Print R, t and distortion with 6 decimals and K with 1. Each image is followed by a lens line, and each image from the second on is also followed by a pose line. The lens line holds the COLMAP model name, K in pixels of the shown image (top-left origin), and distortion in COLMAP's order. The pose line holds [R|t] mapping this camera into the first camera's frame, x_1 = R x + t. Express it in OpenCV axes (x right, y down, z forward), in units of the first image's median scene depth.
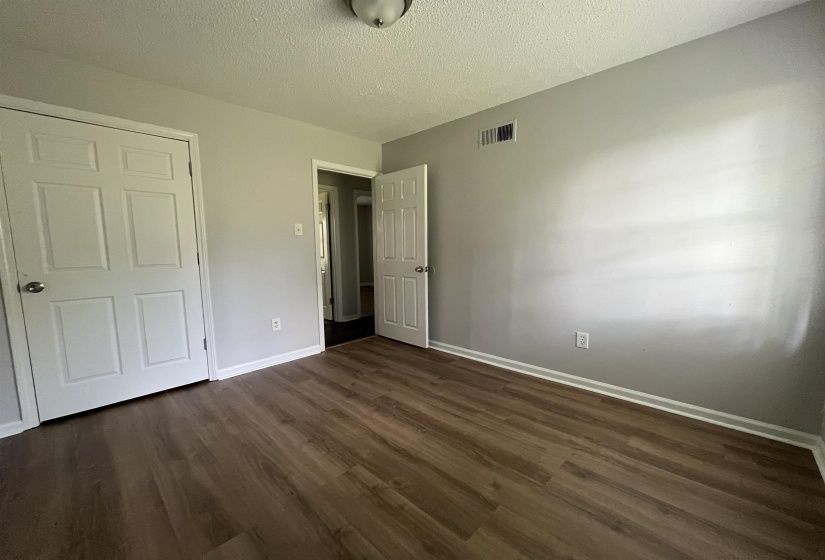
lens RADIAL K [[330.2, 0, 410.7], [0, 330.2, 284.6], [0, 0, 1]] dist [0.002109, 0.000150]
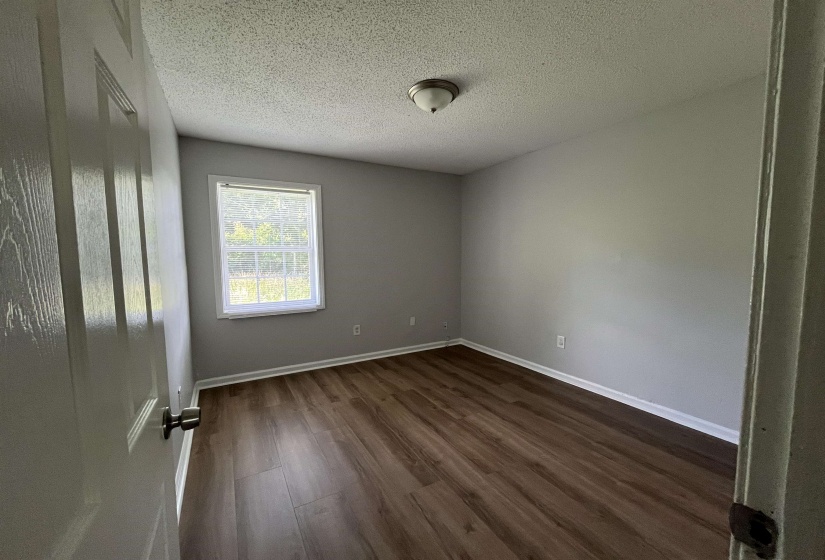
lens RADIAL K [[330.2, 0, 410.7], [0, 330.2, 284.6], [0, 0, 1]] dist [0.002109, 0.000150]
pose [[-0.960390, -0.006633, 0.278580, -0.346049], [0.048955, 0.980153, 0.192105, -0.325785], [-0.274325, 0.198133, -0.941004, 2.200428]]
